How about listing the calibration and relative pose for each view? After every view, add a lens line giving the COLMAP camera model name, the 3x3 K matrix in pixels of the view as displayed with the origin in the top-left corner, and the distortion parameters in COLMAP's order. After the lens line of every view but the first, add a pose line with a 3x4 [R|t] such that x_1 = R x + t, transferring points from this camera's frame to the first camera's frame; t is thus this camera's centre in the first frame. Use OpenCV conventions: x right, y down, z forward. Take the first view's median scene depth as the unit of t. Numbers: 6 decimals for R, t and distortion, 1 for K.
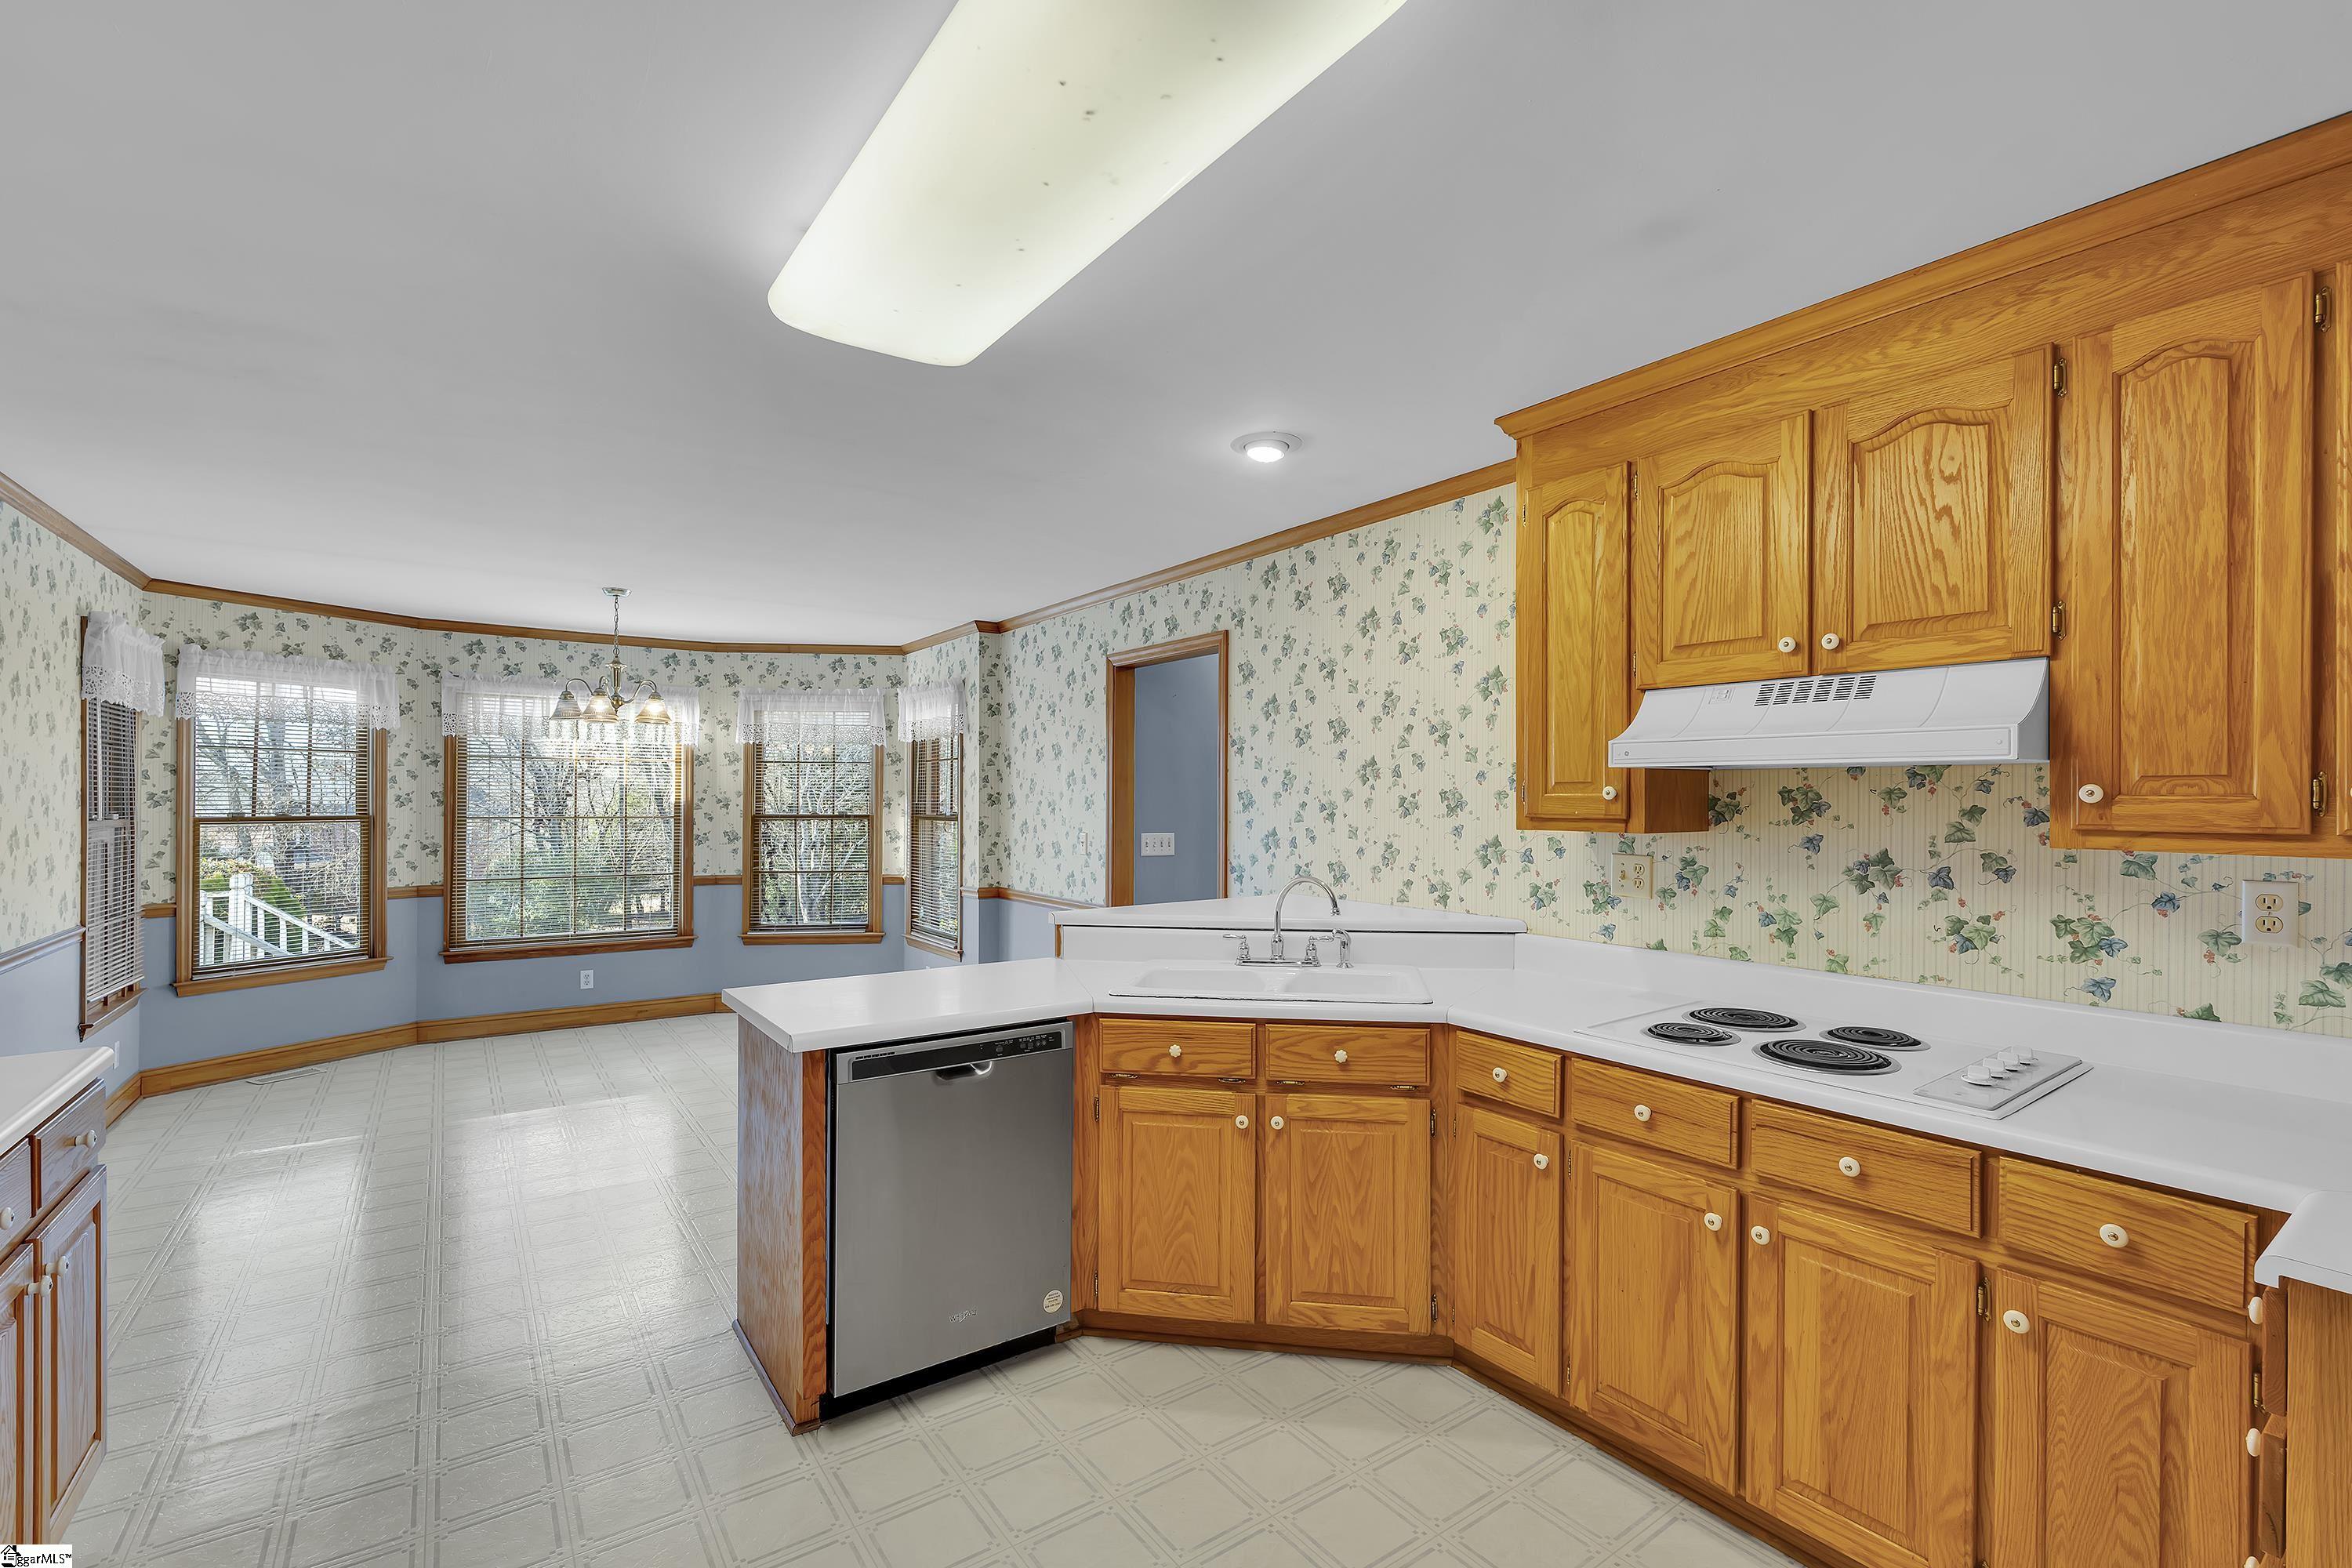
lens RADIAL K [[1019.8, 0, 1178.7], [0, 1019.8, 794.4], [0, 0, 1]] dist [-0.009052, 0.001258]
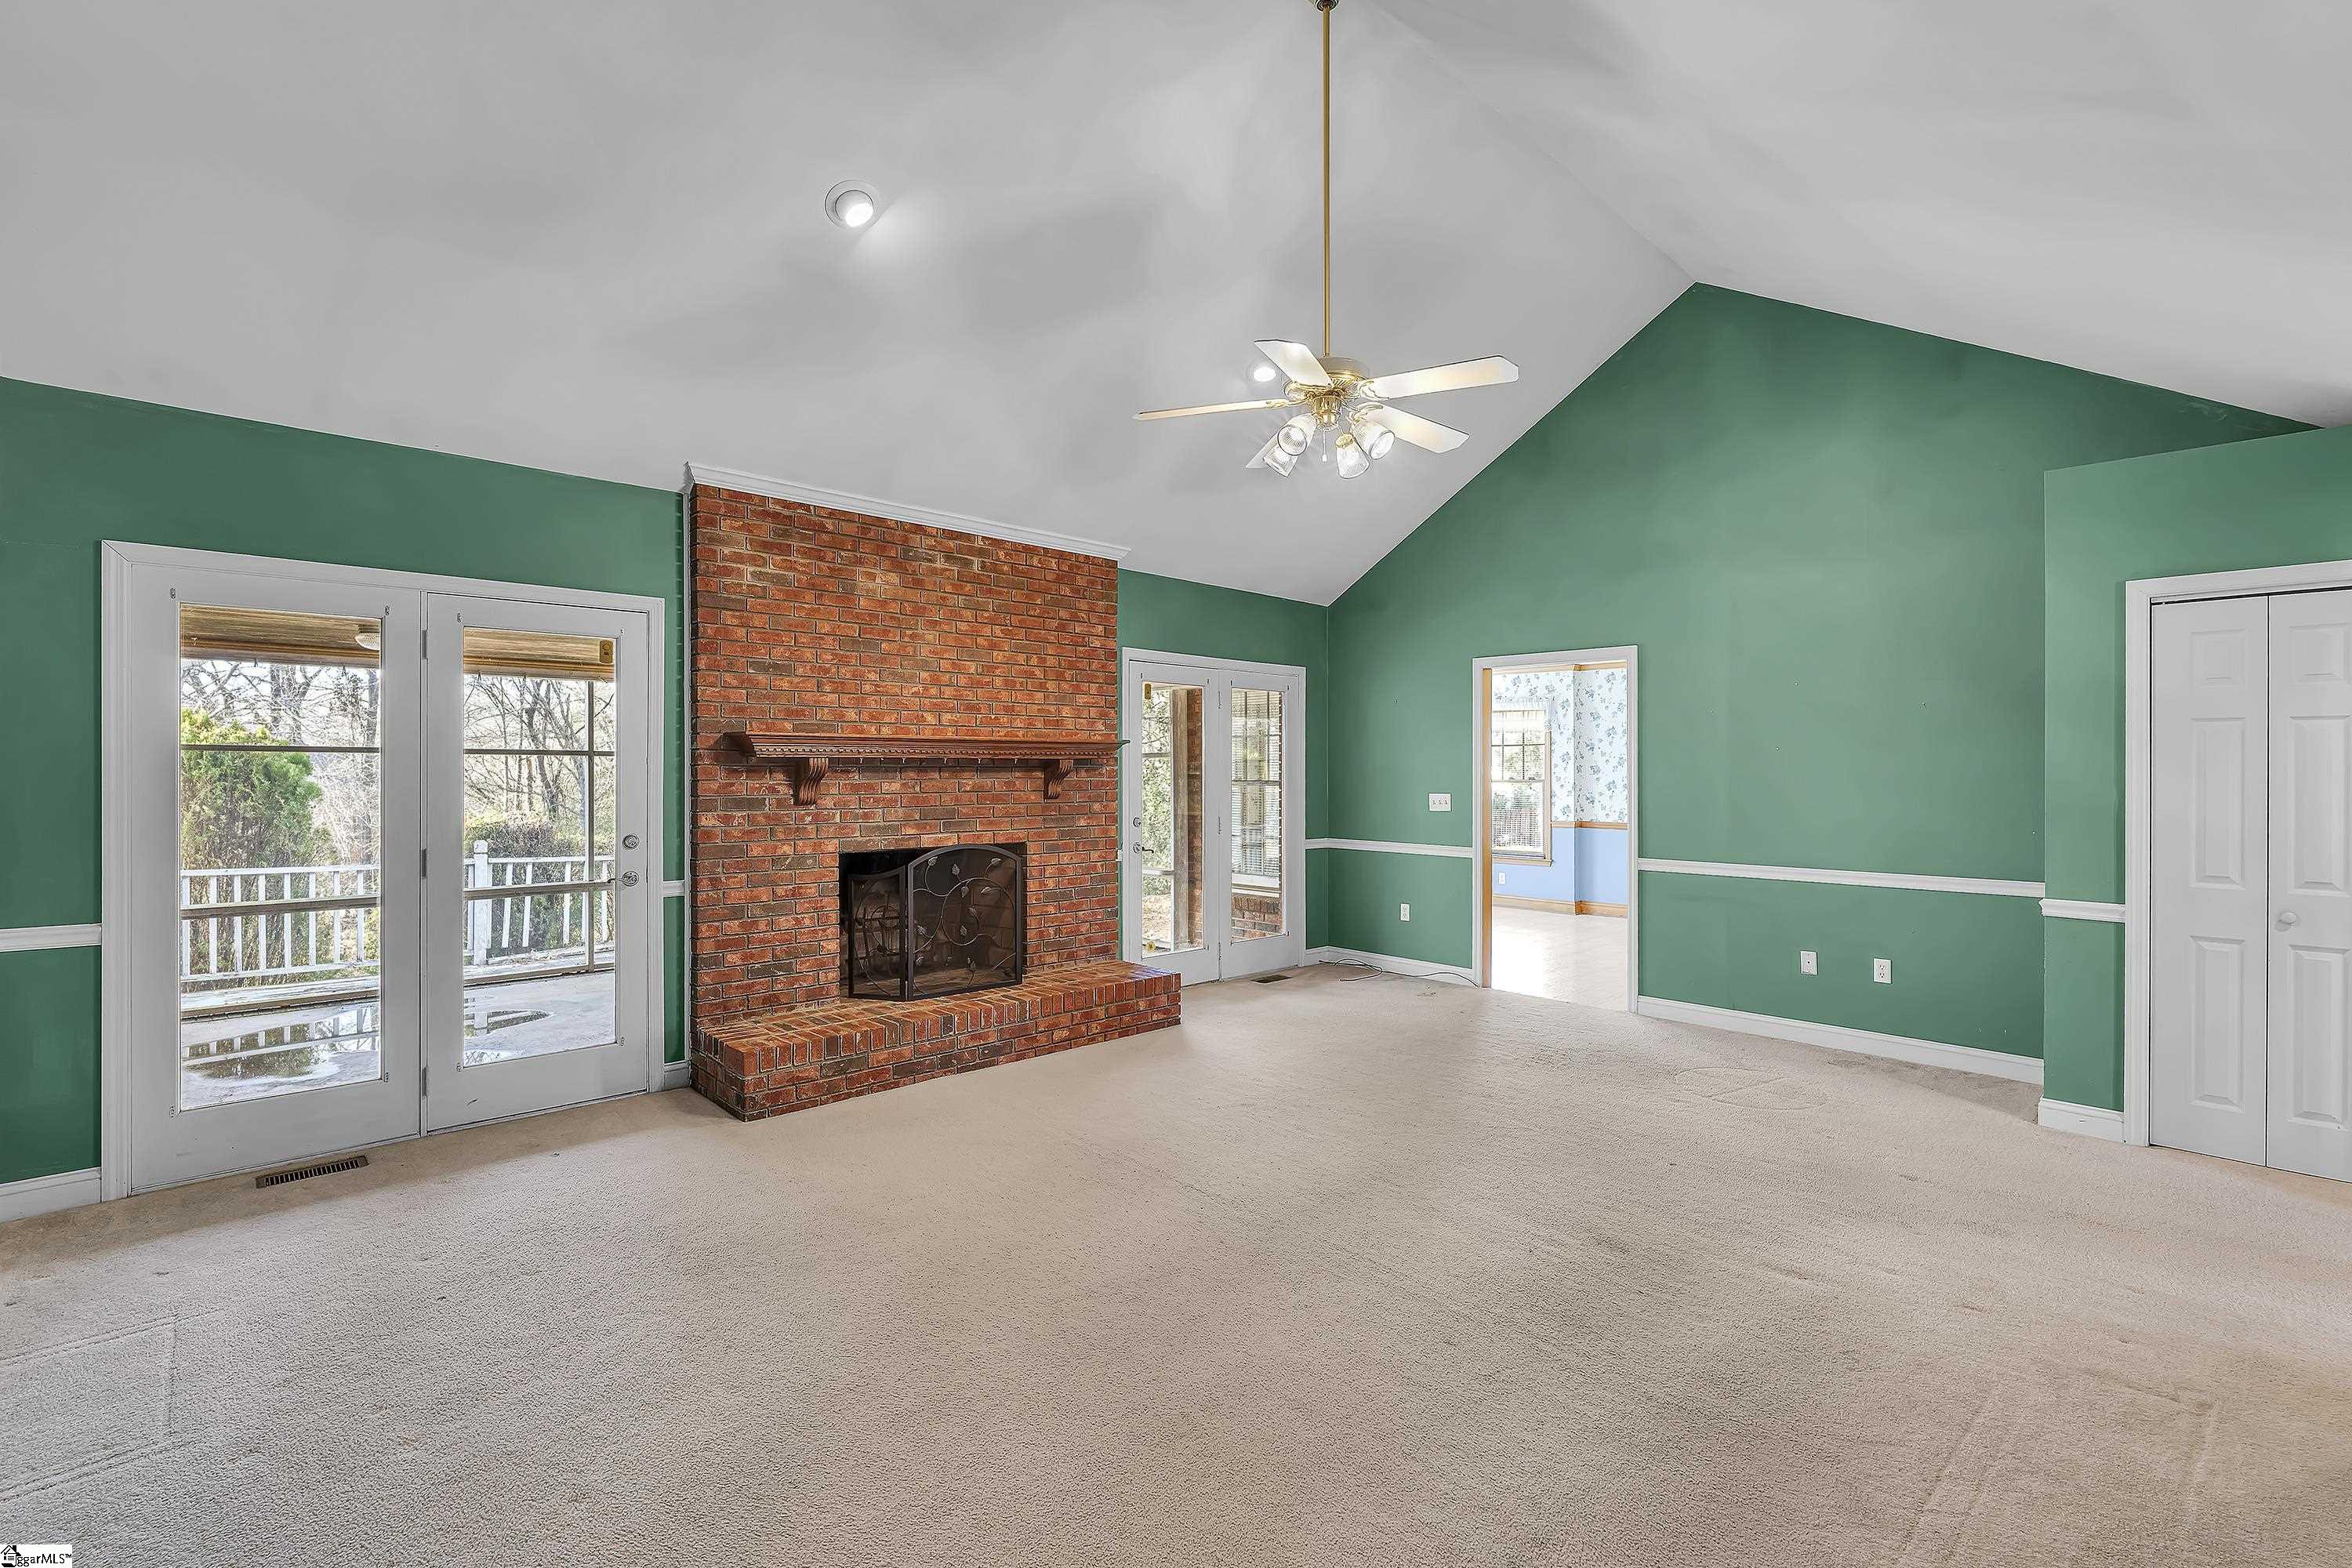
lens RADIAL K [[1019.8, 0, 1169.8], [0, 1019.8, 768.7], [0, 0, 1]] dist [-0.009052, 0.001258]
pose [[0.992099, 0.004491, 0.125376, -1.140229], [-0.004888, 0.999984, 0.002864, 0.000605], [-0.125361, -0.003454, 0.992105, -0.684491]]
